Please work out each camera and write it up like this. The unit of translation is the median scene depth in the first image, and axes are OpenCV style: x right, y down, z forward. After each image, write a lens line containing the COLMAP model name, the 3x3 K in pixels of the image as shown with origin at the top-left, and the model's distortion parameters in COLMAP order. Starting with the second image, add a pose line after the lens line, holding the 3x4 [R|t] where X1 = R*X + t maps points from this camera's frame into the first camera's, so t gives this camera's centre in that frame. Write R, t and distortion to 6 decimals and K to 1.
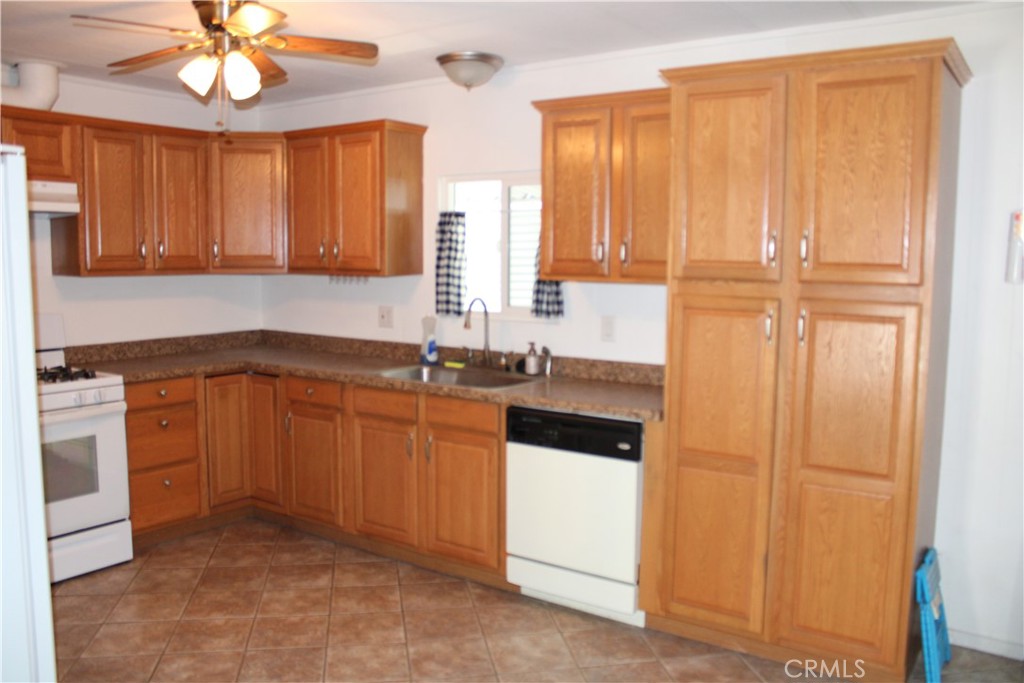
lens RADIAL K [[843.1, 0, 512.0], [0, 843.1, 341.5], [0, 0, 1]] dist [-0.155521, 0.131175]
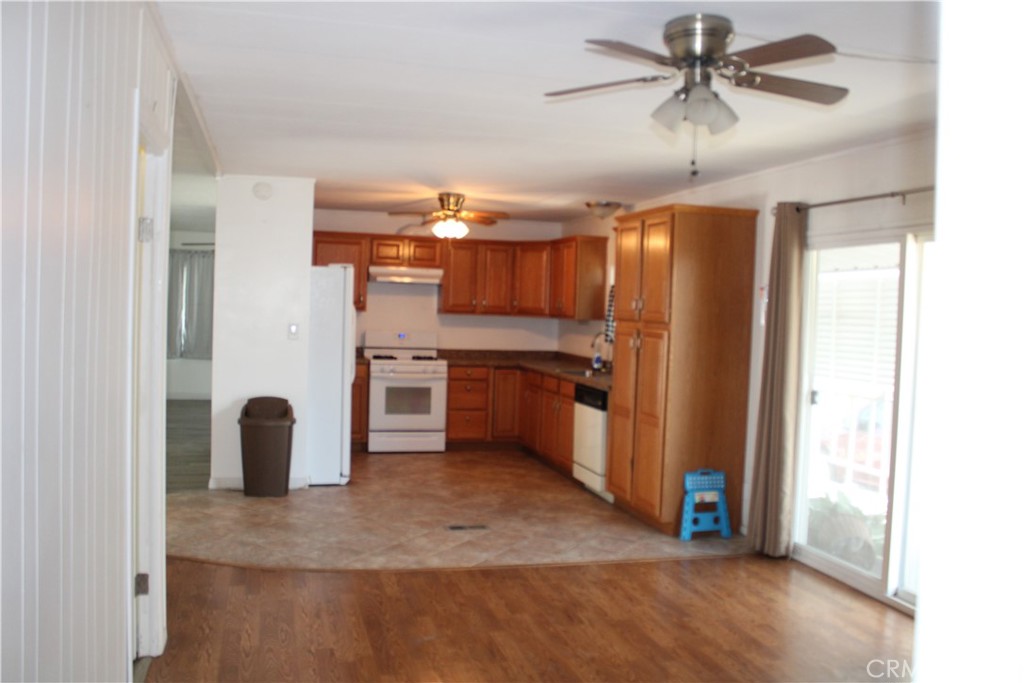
lens RADIAL K [[843.1, 0, 512.0], [0, 843.1, 341.5], [0, 0, 1]] dist [-0.155521, 0.131175]
pose [[0.770115, 0.042388, -0.636495, 0.937931], [-0.095592, 0.994192, -0.049451, 0.076510], [0.630702, 0.098927, 0.769694, -0.512636]]
